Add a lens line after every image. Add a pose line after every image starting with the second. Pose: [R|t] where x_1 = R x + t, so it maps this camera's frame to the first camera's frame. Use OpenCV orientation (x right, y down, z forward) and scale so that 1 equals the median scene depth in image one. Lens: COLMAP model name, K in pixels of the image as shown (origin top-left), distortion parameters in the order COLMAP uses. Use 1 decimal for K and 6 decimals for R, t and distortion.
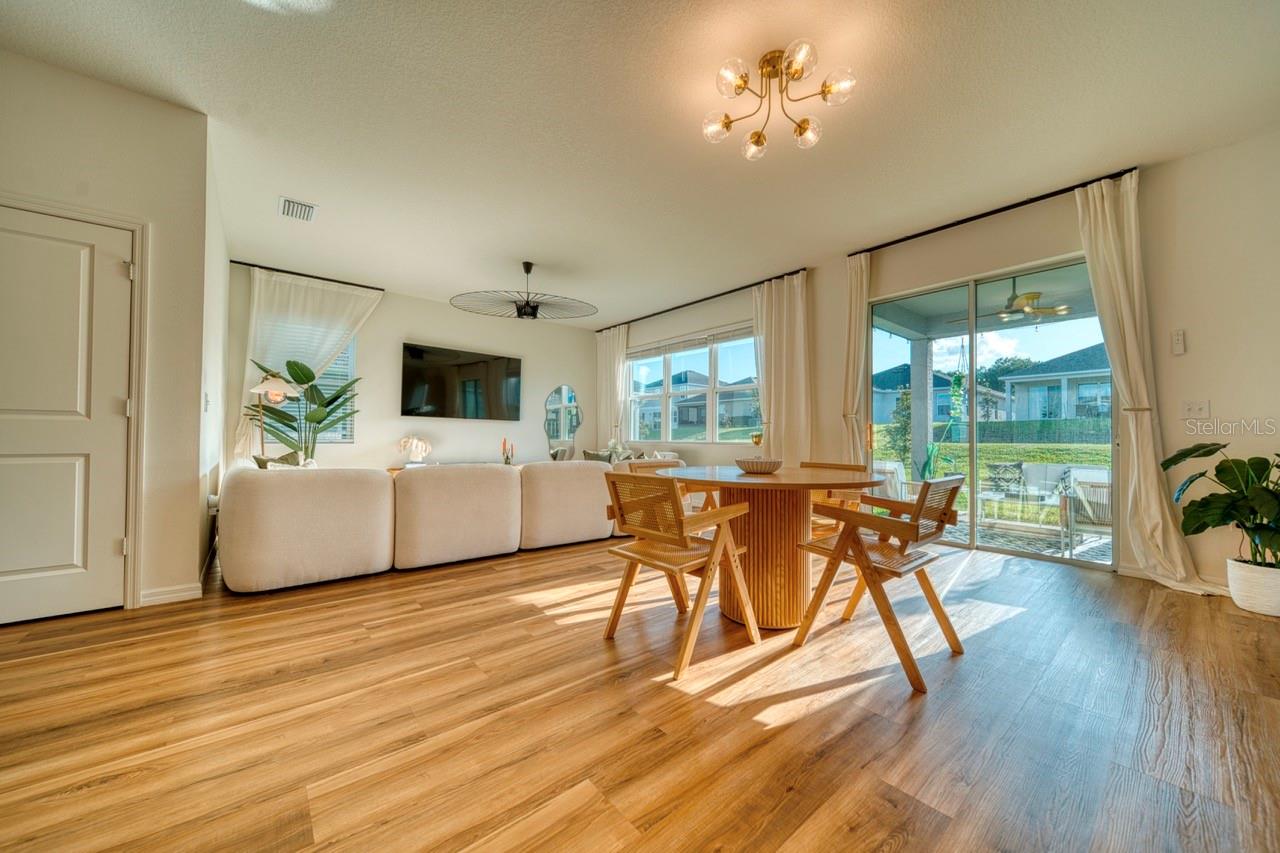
lens RADIAL K [[457.8, 0, 641.1], [0, 457.8, 429.6], [0, 0, 1]] dist [-0.000401, -0.000275]
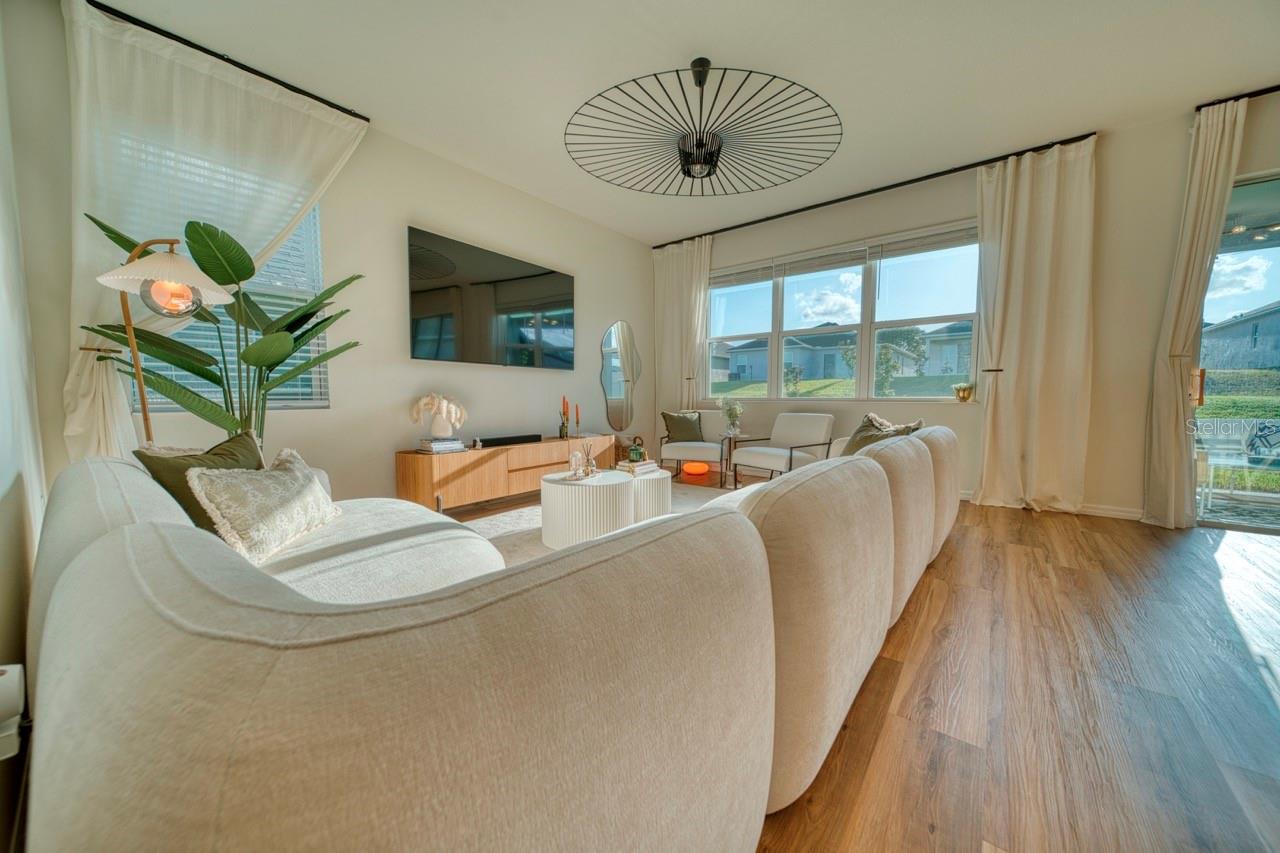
lens RADIAL K [[445.6, 0, 640.0], [0, 445.6, 426.5], [0, 0, 1]] dist [0.000214, -0.002020]
pose [[0.980863, -0.024447, 0.193157, -0.383491], [0.007374, 0.996038, 0.088619, 0.007176], [-0.194558, -0.085499, 0.977158, 0.426927]]
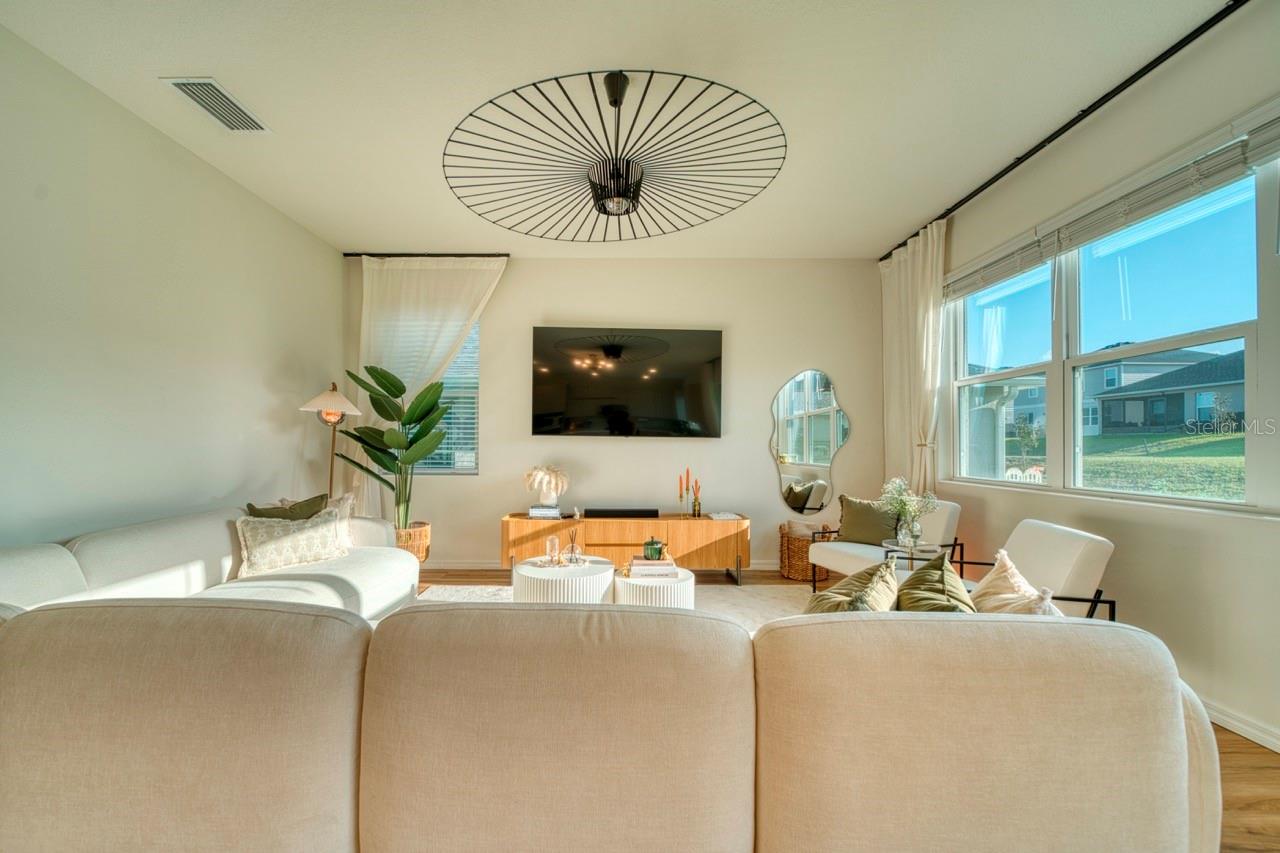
lens RADIAL K [[482.6, 0, 625.4], [0, 482.6, 435.4], [0, 0, 1]] dist [-0.001766, -0.000222]
pose [[0.766199, -0.019740, -0.642300, 0.041498], [0.014318, 0.999804, -0.013648, -0.019936], [0.642444, 0.001261, 0.766332, 0.587259]]
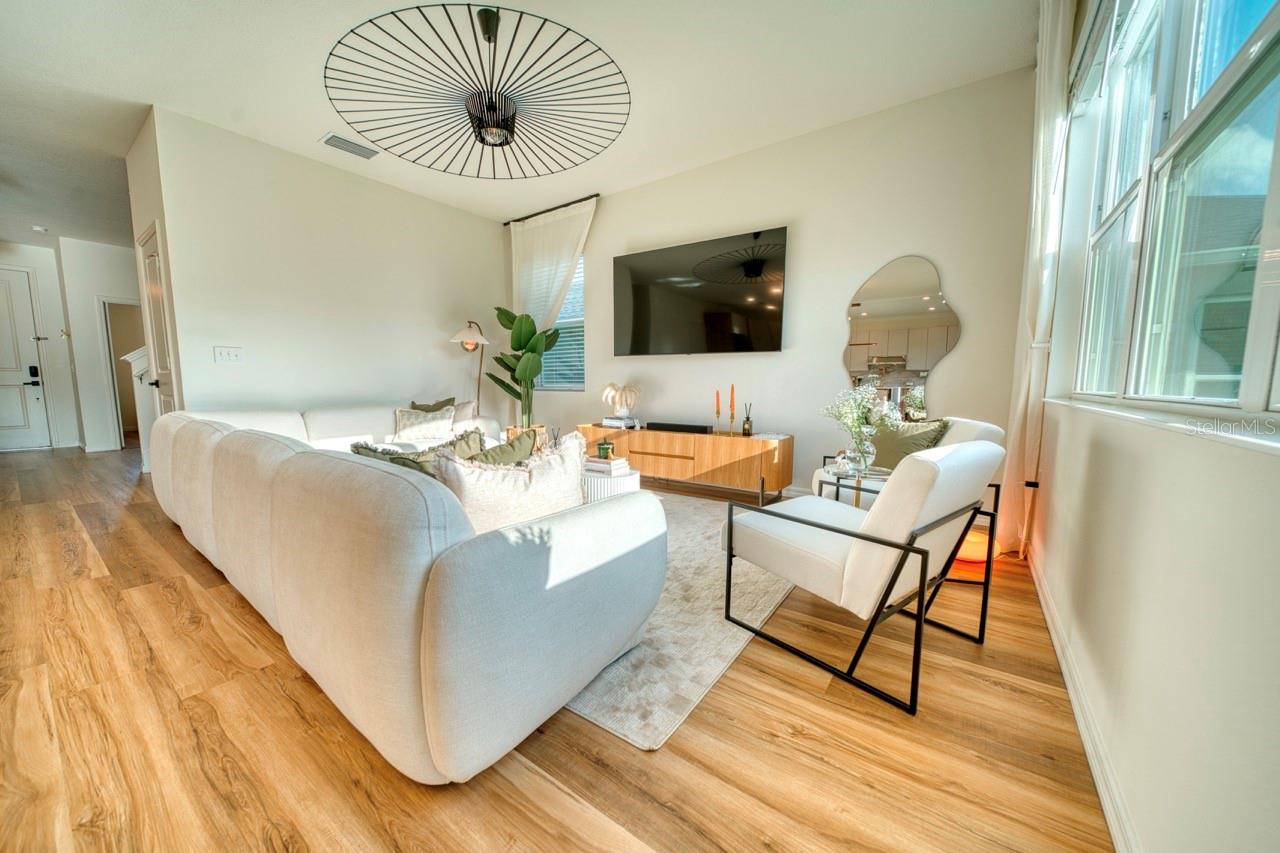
lens RADIAL K [[465.2, 0, 636.6], [0, 465.2, 431.1], [0, 0, 1]] dist [-0.007848, -0.000238]
pose [[0.238912, 0.088180, -0.967029, 0.269149], [0.016877, 0.995341, 0.094931, 0.023071], [0.970895, -0.039001, 0.236311, 0.915641]]
